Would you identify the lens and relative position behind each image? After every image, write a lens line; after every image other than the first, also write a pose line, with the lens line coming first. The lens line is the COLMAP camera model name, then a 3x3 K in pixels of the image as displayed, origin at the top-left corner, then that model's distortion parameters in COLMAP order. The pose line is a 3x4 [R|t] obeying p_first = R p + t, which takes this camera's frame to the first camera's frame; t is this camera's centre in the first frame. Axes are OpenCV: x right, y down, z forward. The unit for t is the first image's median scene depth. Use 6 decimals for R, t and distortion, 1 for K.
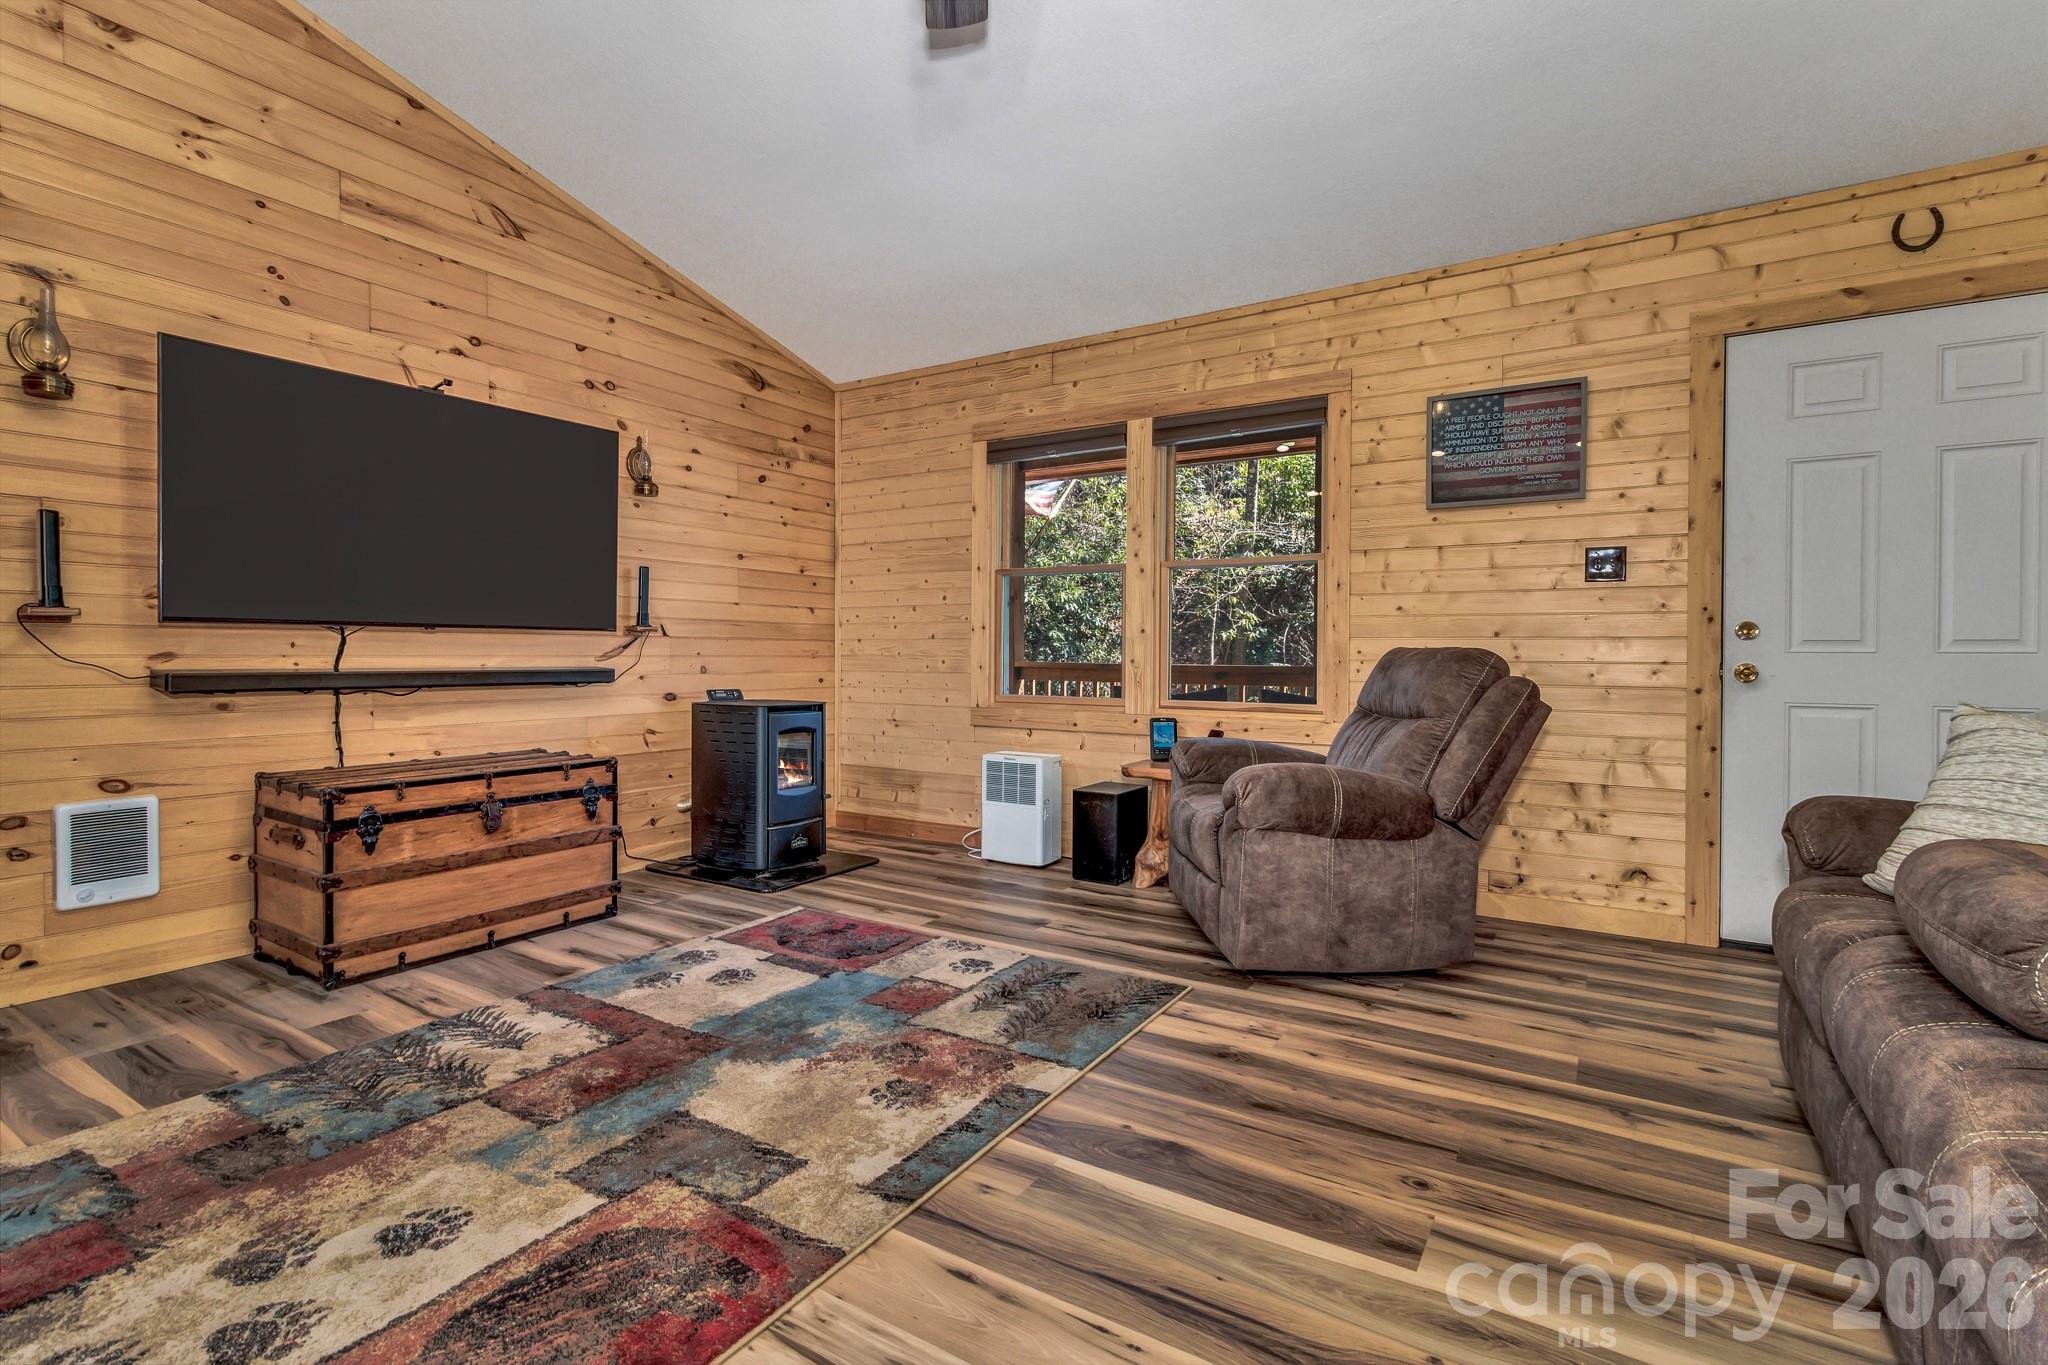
lens RADIAL K [[942.5, 0, 1028.8], [0, 942.5, 660.2], [0, 0, 1]] dist [0.001933, 0.001080]
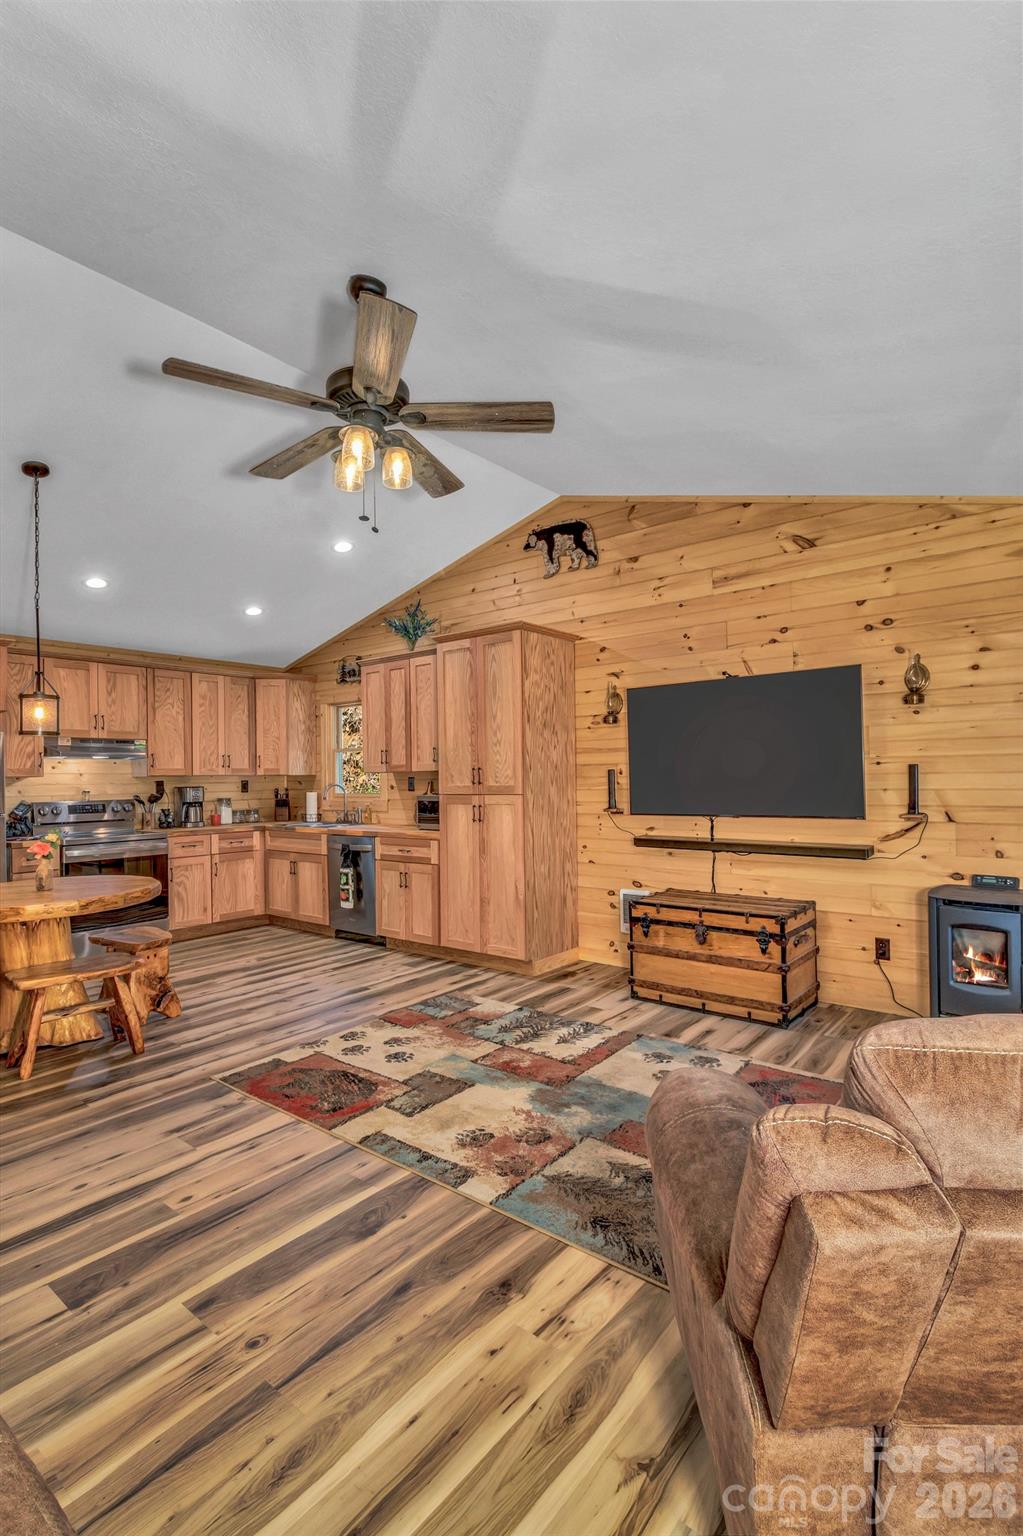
lens RADIAL K [[735.6, 0, 527.6], [0, 735.6, 770.2], [0, 0, 1]] dist [-0.005213, -0.000950]
pose [[-0.111802, -0.012274, -0.993655, 0.822790], [0.006891, 0.999890, -0.013126, -0.119348], [0.993707, -0.008315, -0.111705, 0.896736]]
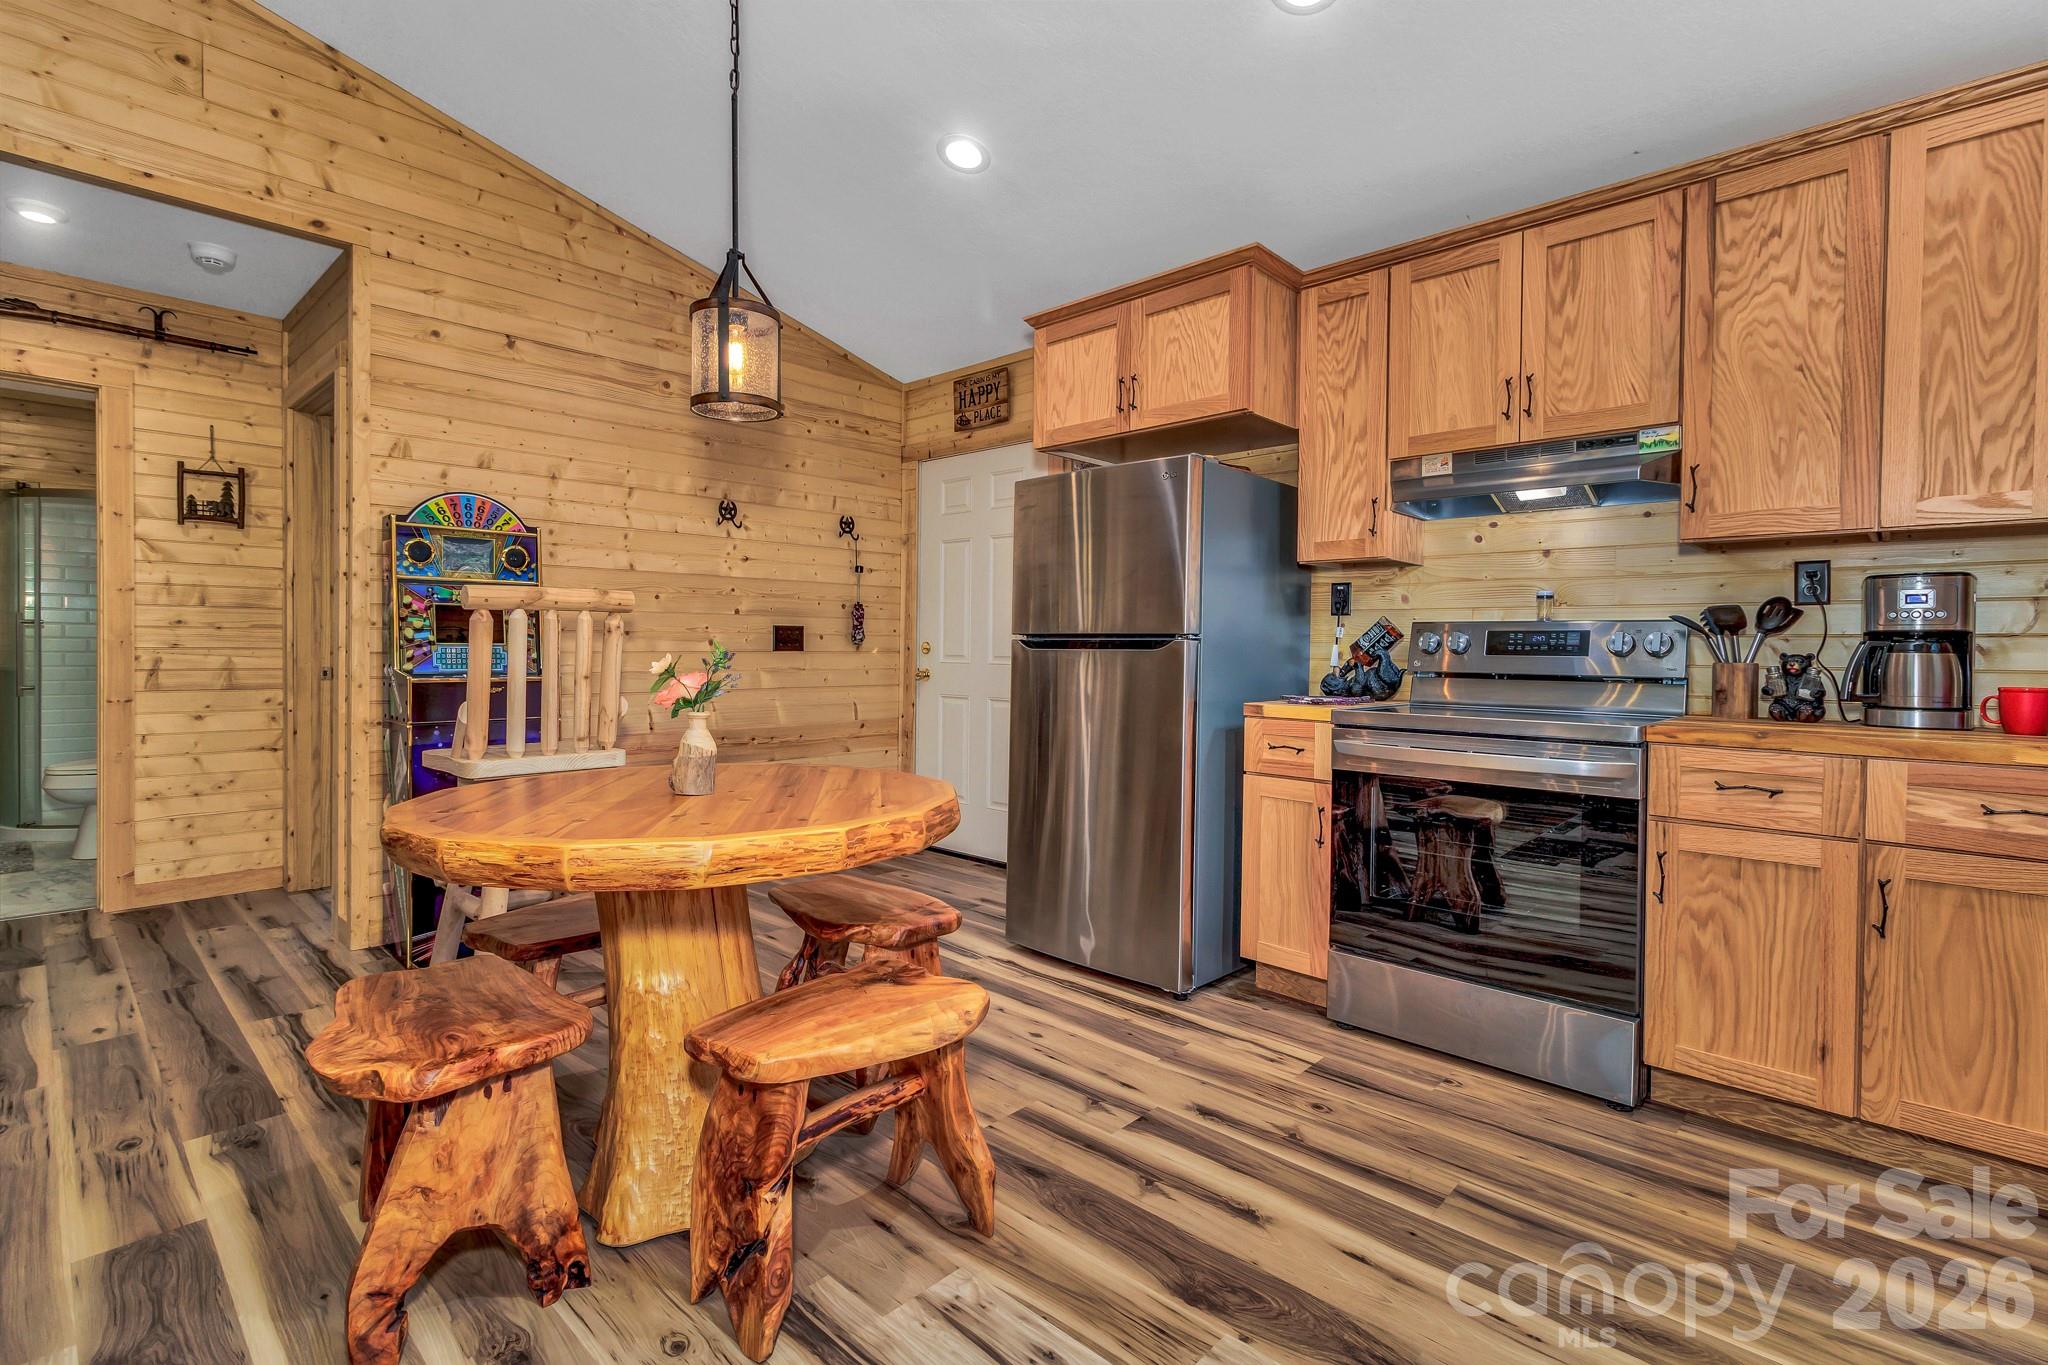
lens RADIAL K [[942.5, 0, 1030.2], [0, 942.5, 659.0], [0, 0, 1]] dist [0.001933, 0.001080]
pose [[-0.982115, -0.018432, 0.187376, -0.765768], [-0.014632, 0.999659, 0.021646, -0.042033], [-0.187711, 0.018517, -0.982050, 0.502468]]
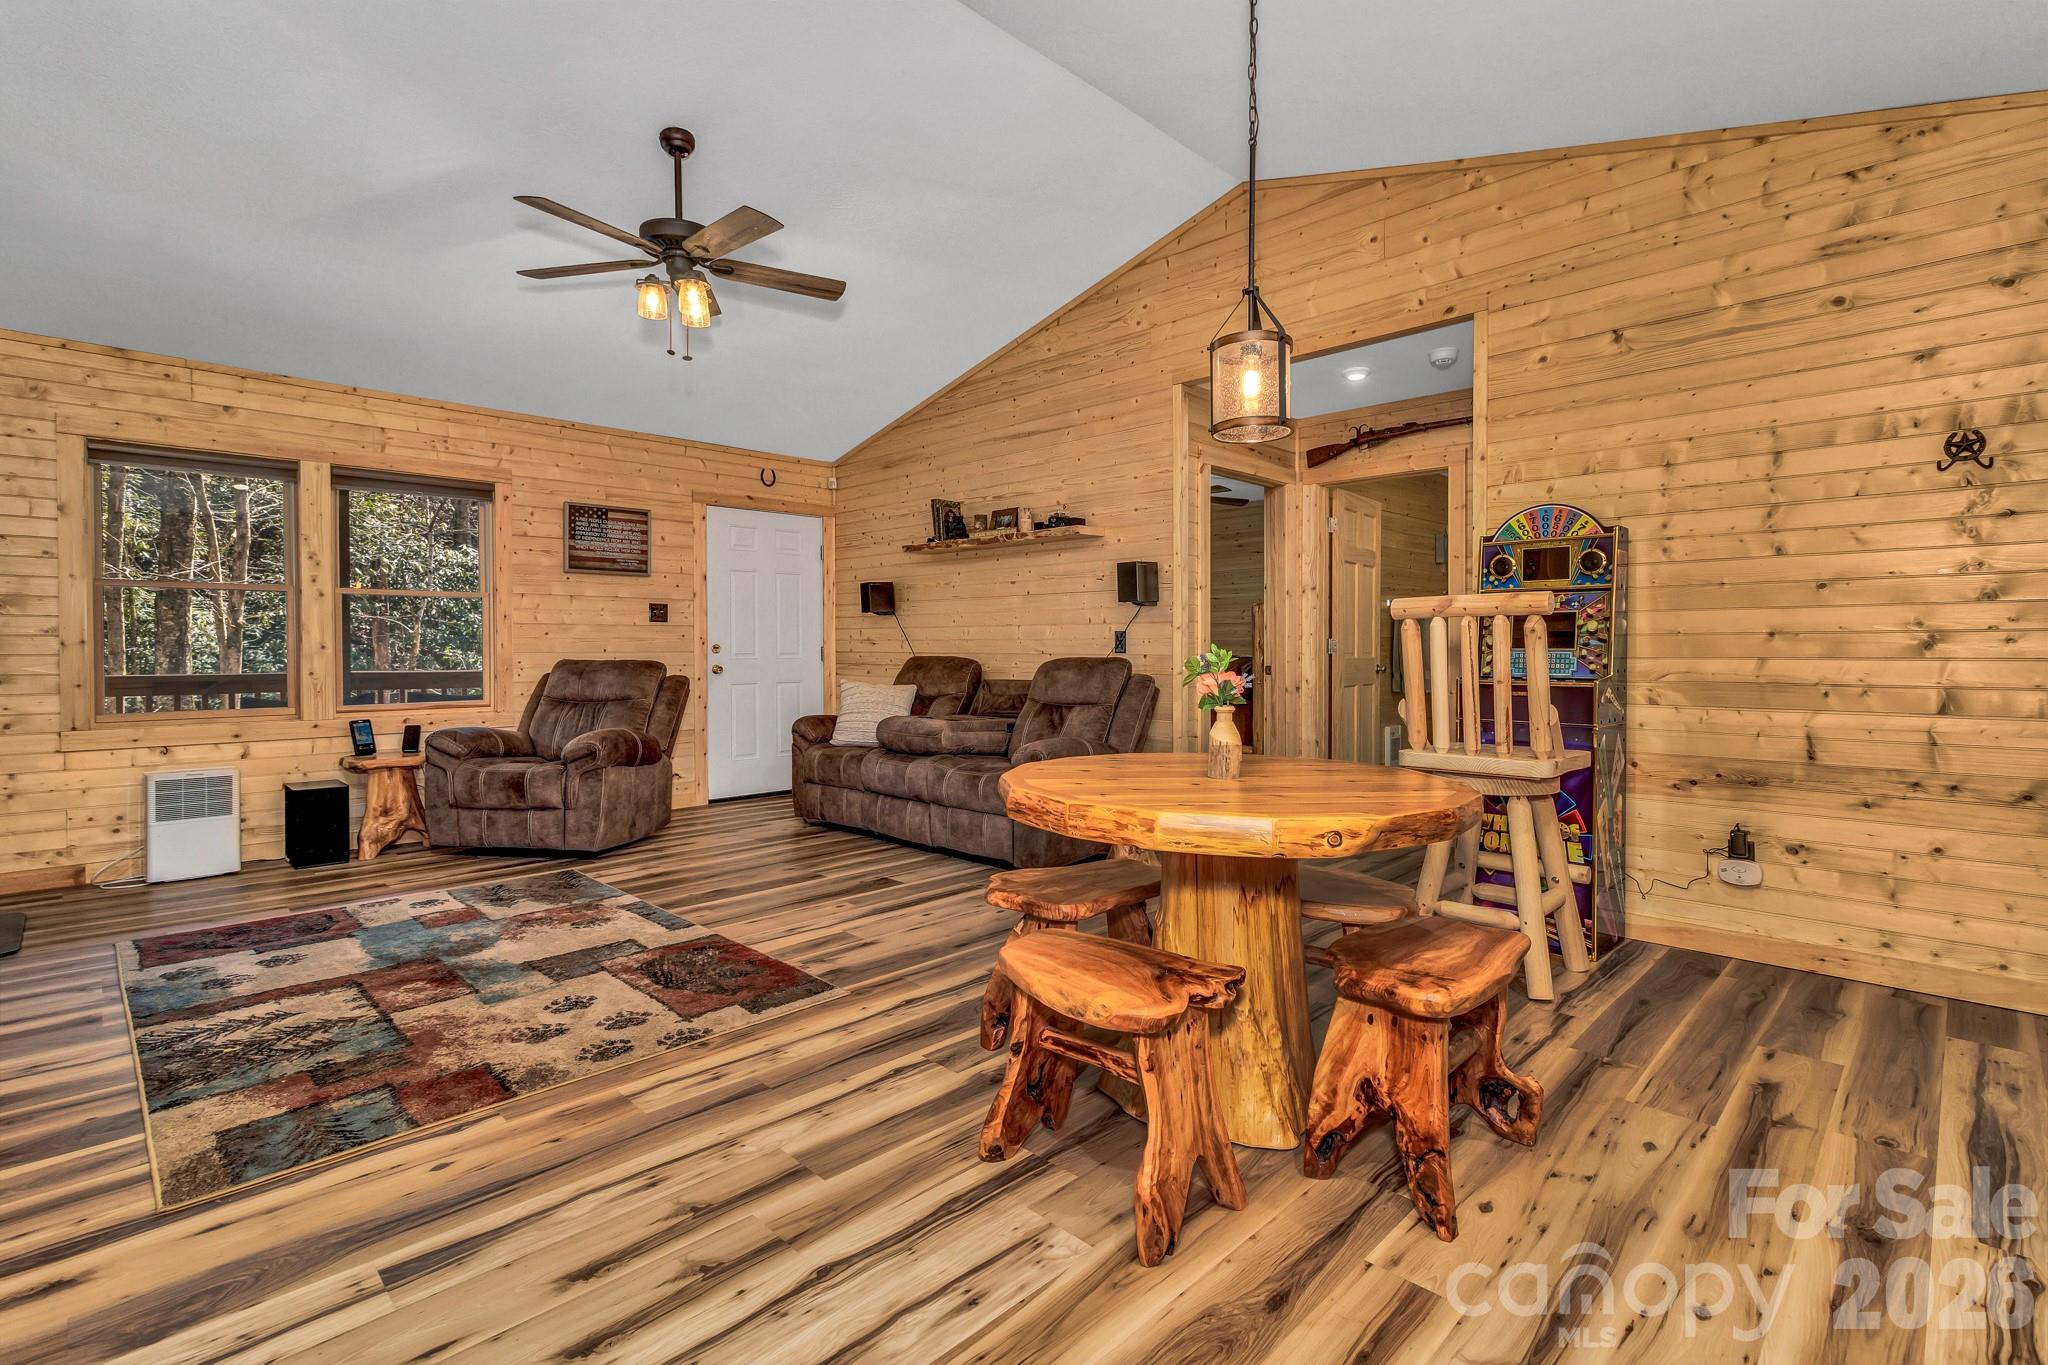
lens RADIAL K [[942.5, 0, 1025.8], [0, 942.5, 658.3], [0, 0, 1]] dist [0.001933, 0.001080]
pose [[0.221218, -0.018339, 0.975052, -1.203672], [0.010390, 0.999811, 0.016447, -0.040437], [-0.975169, 0.006493, 0.221367, -0.135385]]
